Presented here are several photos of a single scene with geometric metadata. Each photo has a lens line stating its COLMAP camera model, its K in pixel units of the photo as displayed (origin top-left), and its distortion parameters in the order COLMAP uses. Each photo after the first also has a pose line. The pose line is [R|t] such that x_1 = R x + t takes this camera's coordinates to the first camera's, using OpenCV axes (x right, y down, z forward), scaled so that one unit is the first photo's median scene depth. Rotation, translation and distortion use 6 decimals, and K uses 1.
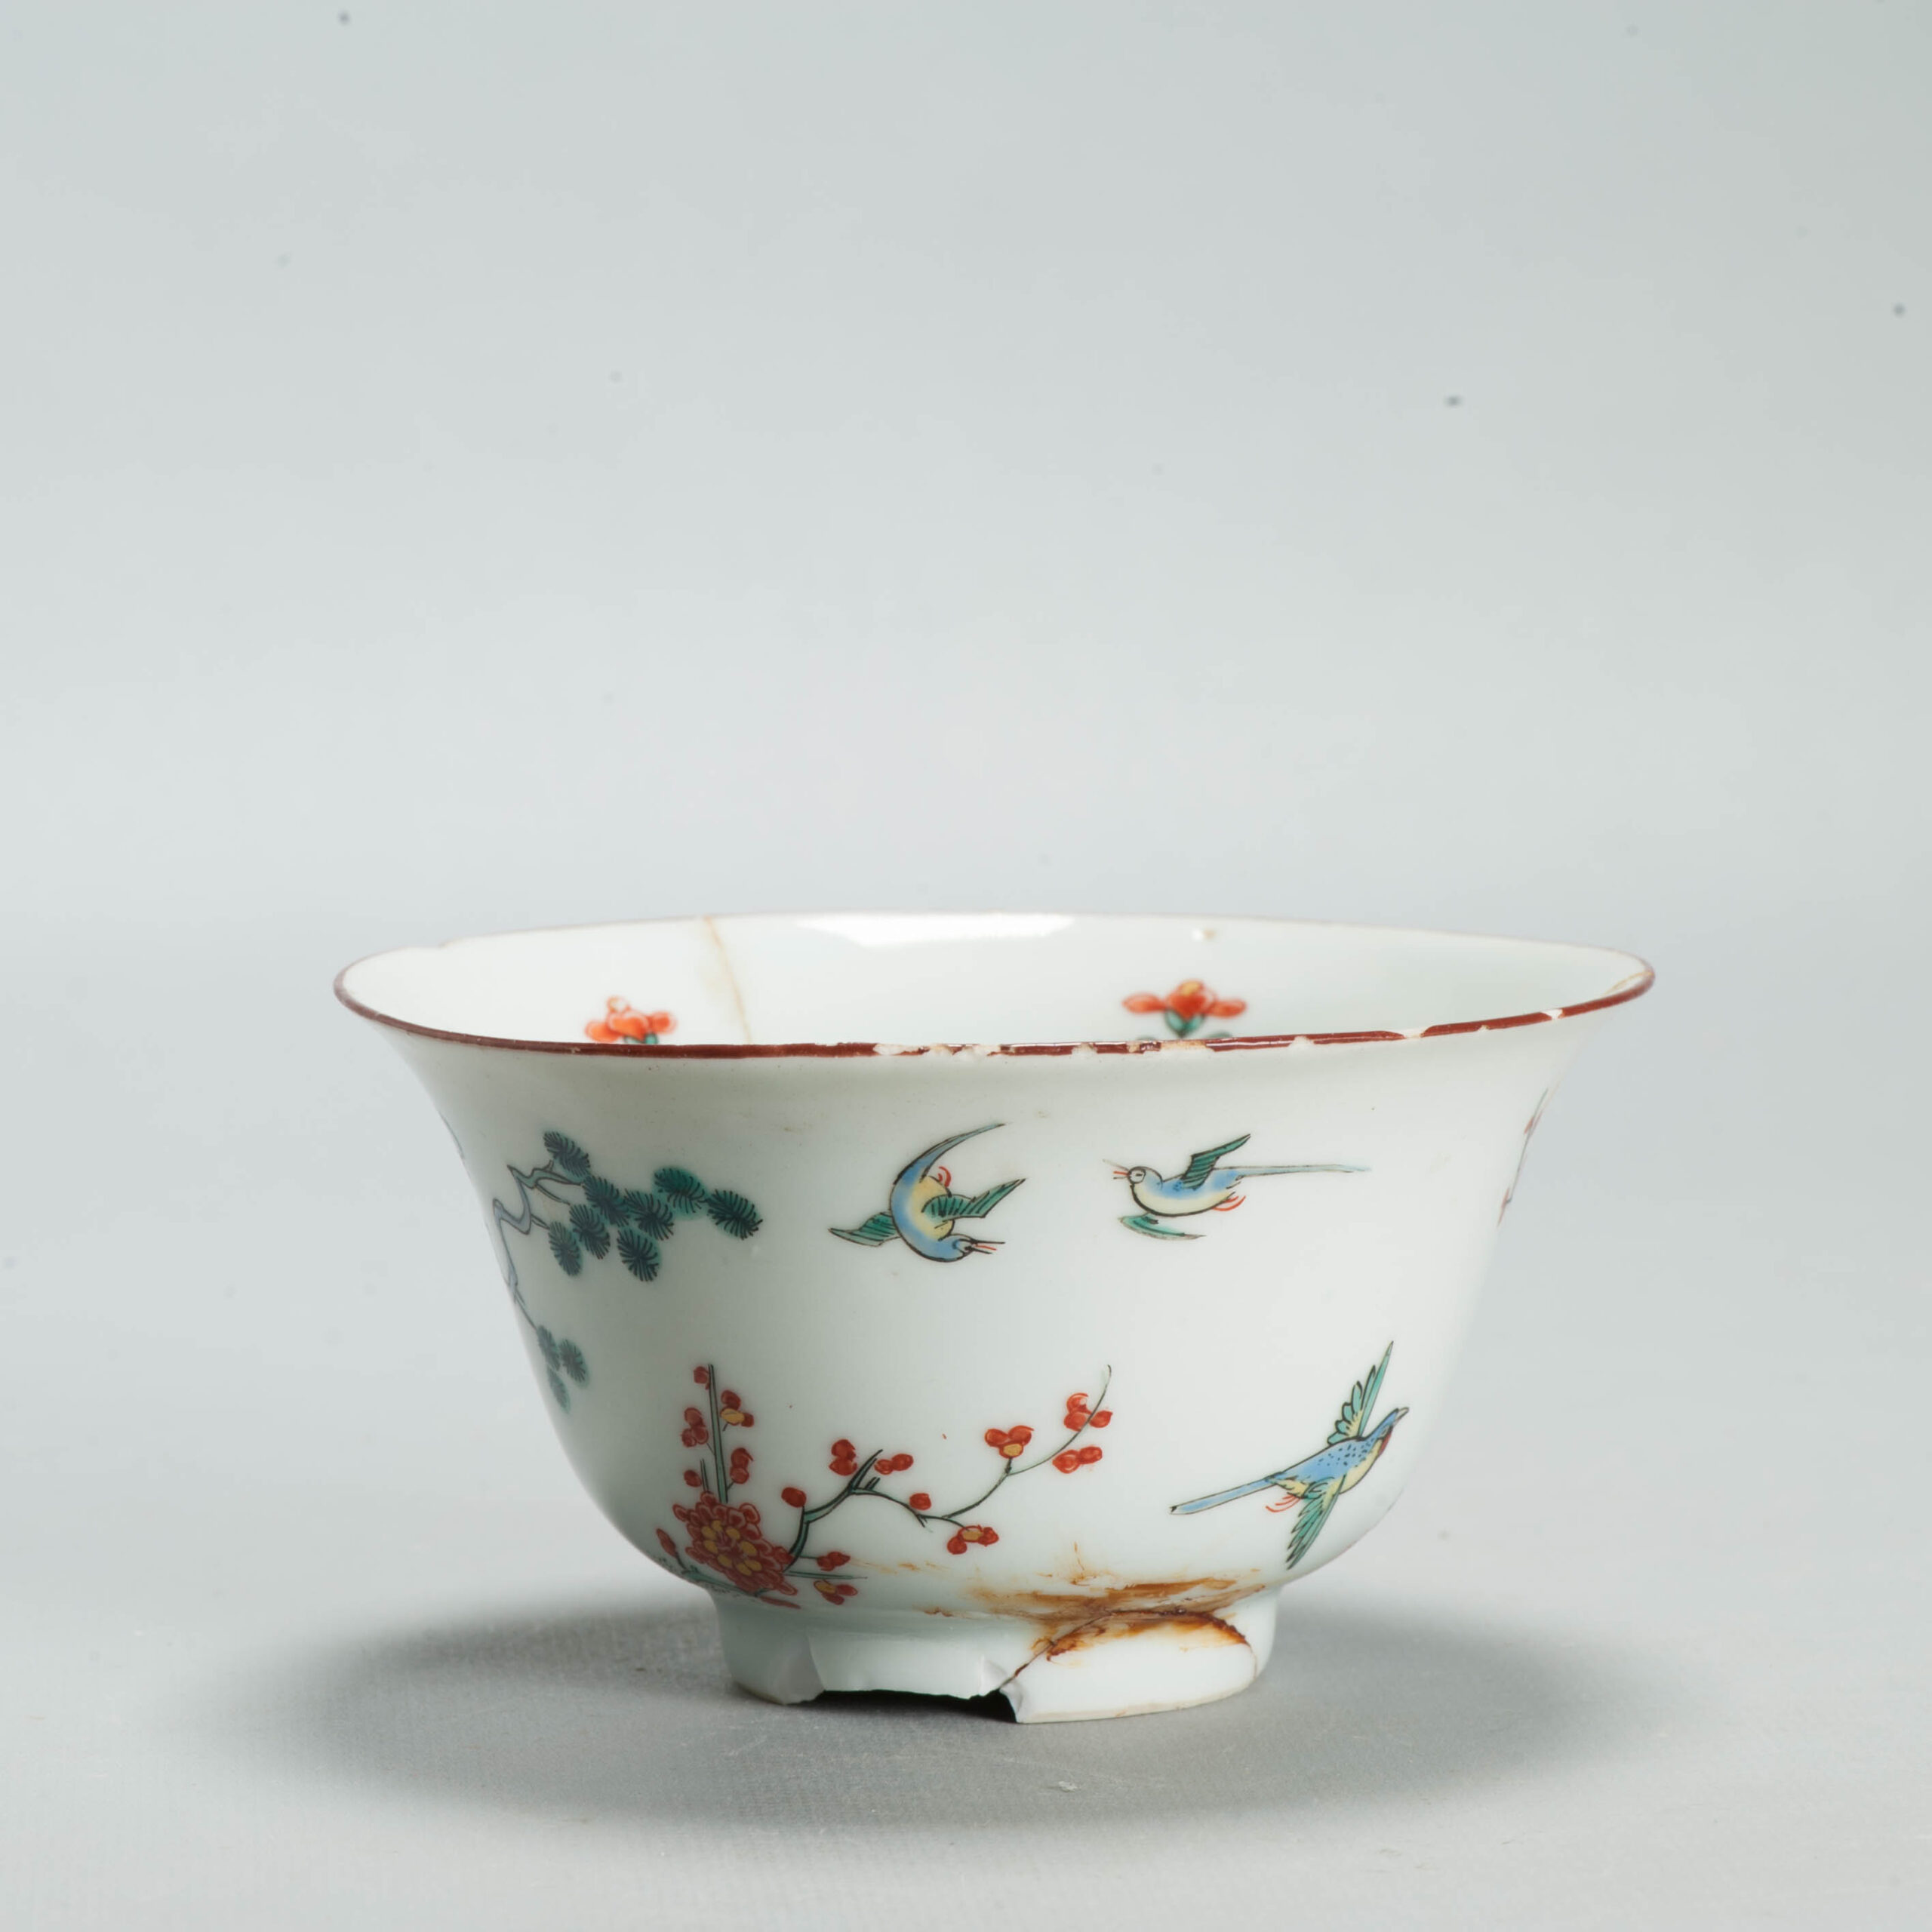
lens RADIAL K [[8771.3, 0, 966.0], [0, 8771.3, 966.0], [0, 0, 1]] dist [-0.139433, 106.675528]
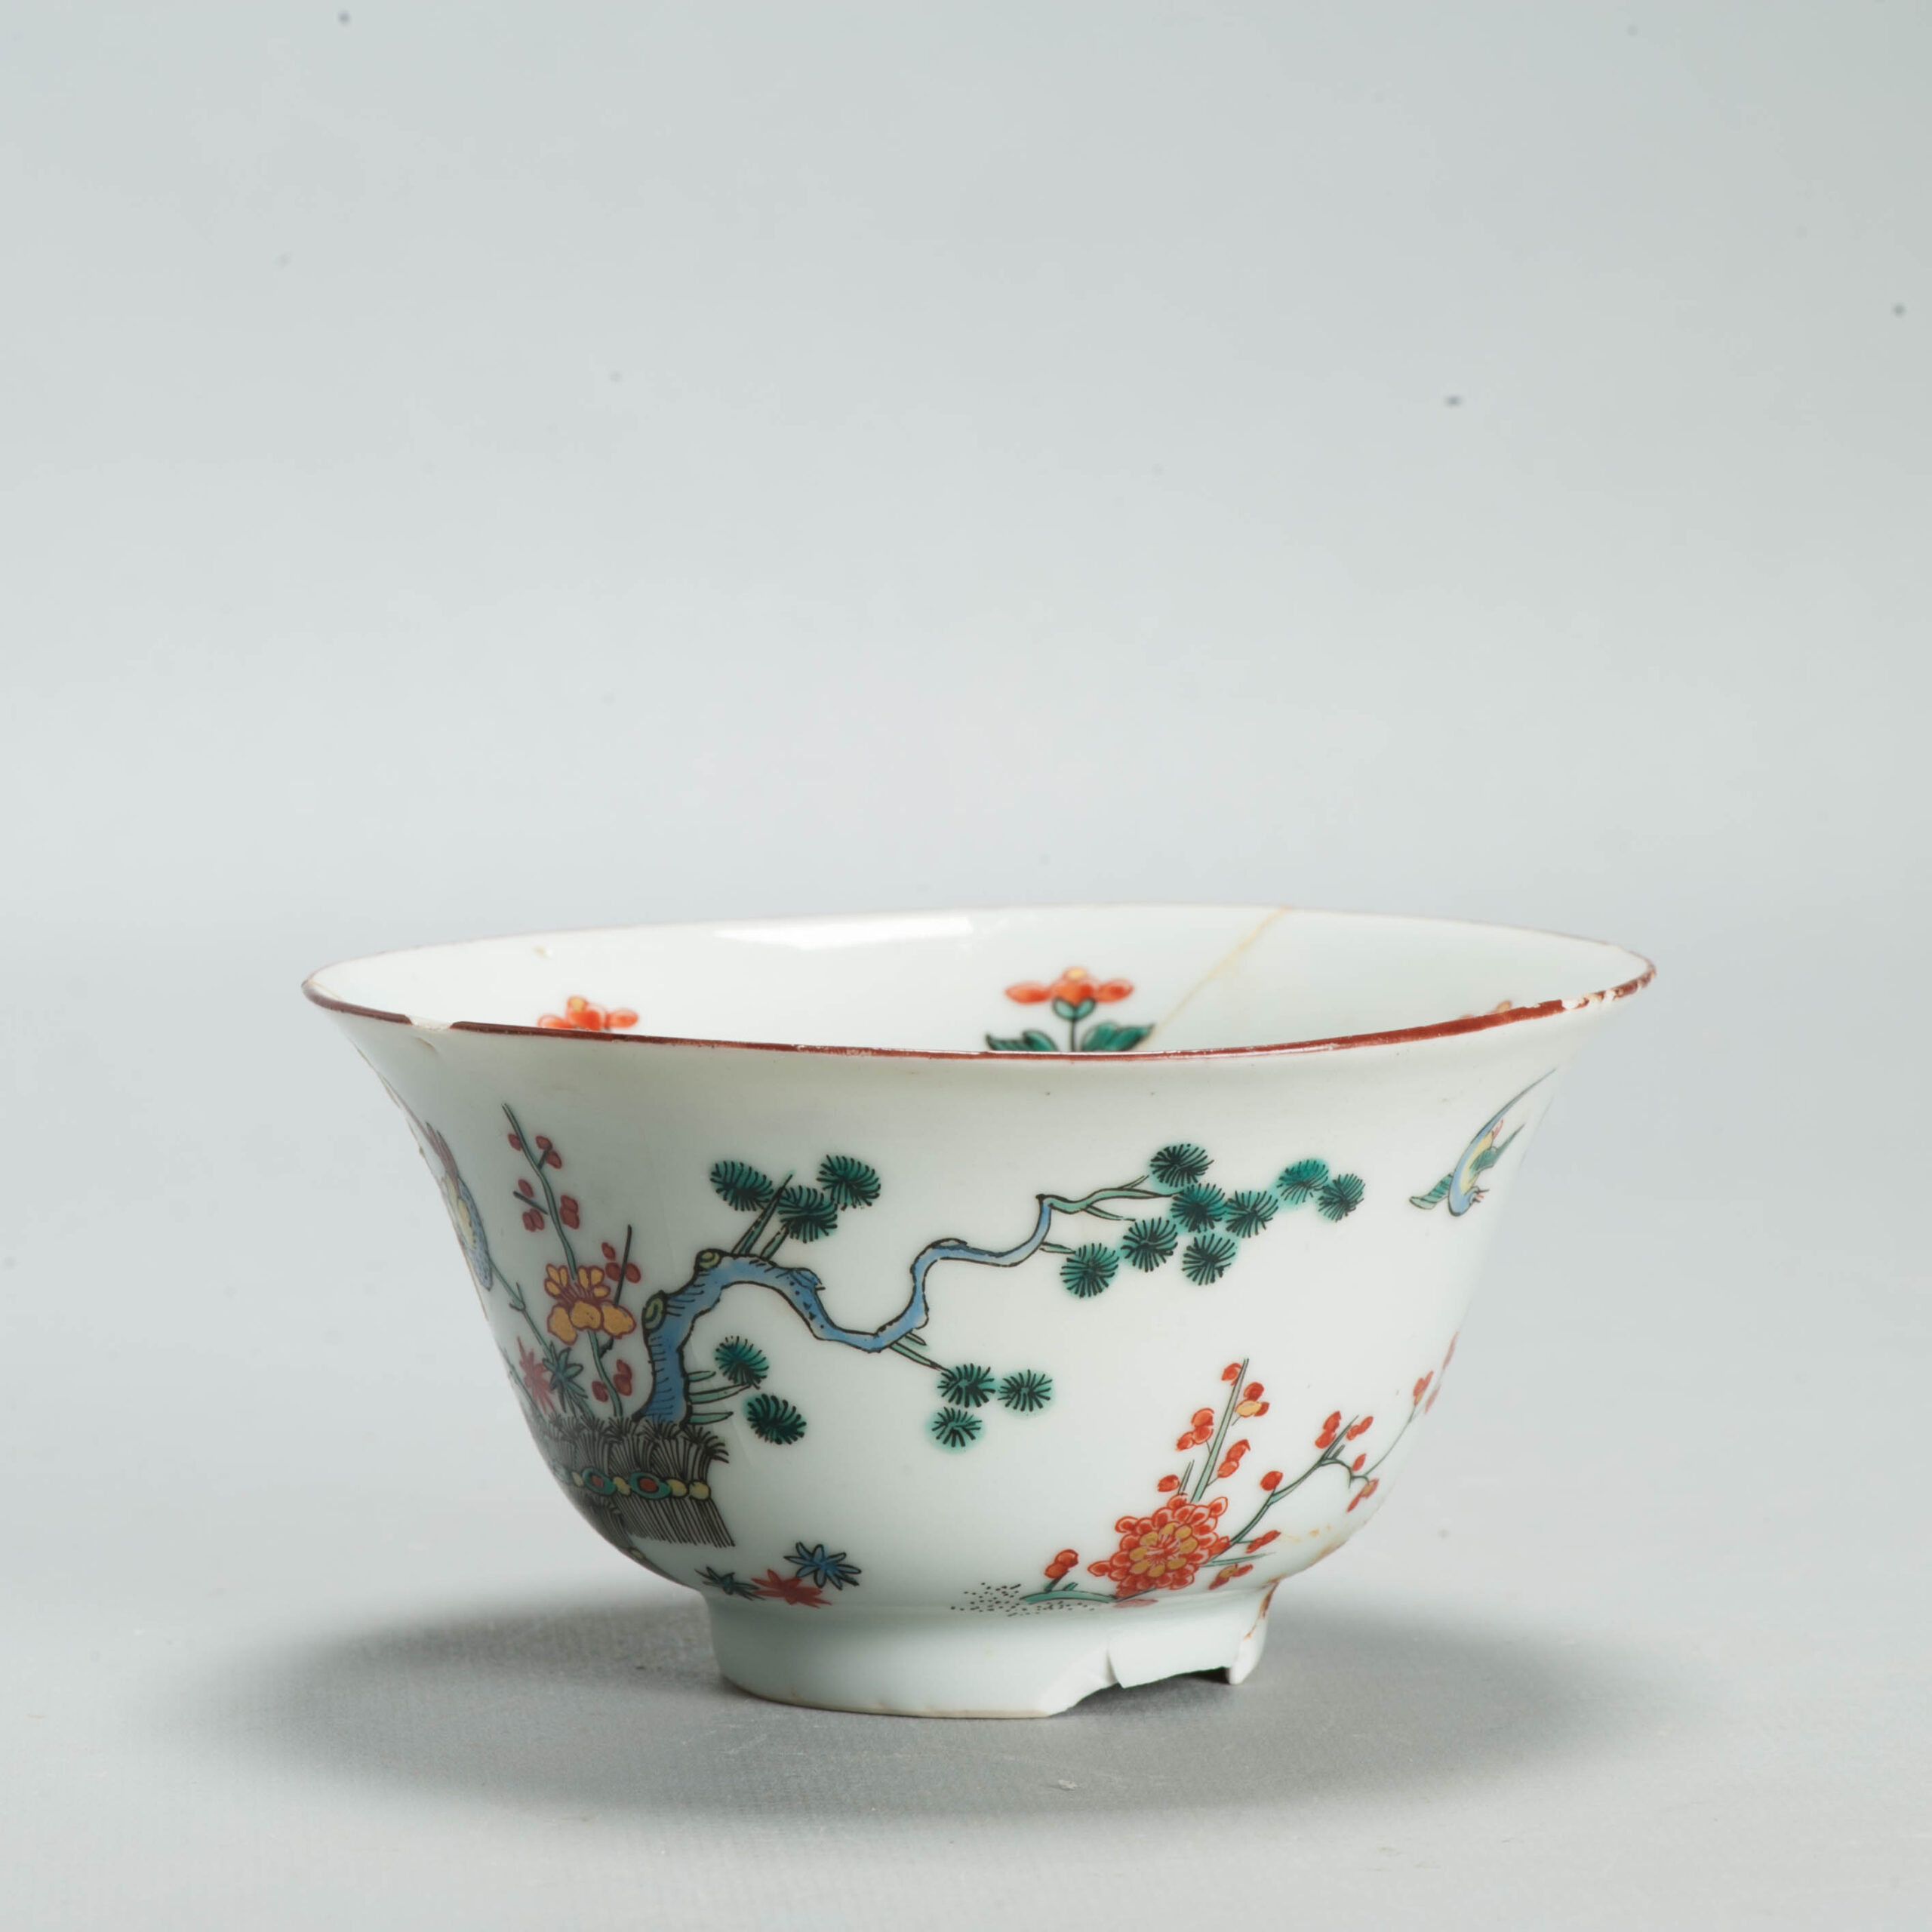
lens RADIAL K [[8771.3, 0, 966.0], [0, 8771.3, 966.0], [0, 0, 1]] dist [-0.139433, 106.675528]
pose [[0.411808, -0.092493, 0.906564, -0.947440], [0.101427, 0.993307, 0.055270, -0.057759], [-0.905608, 0.069189, 0.418433, 0.608694]]
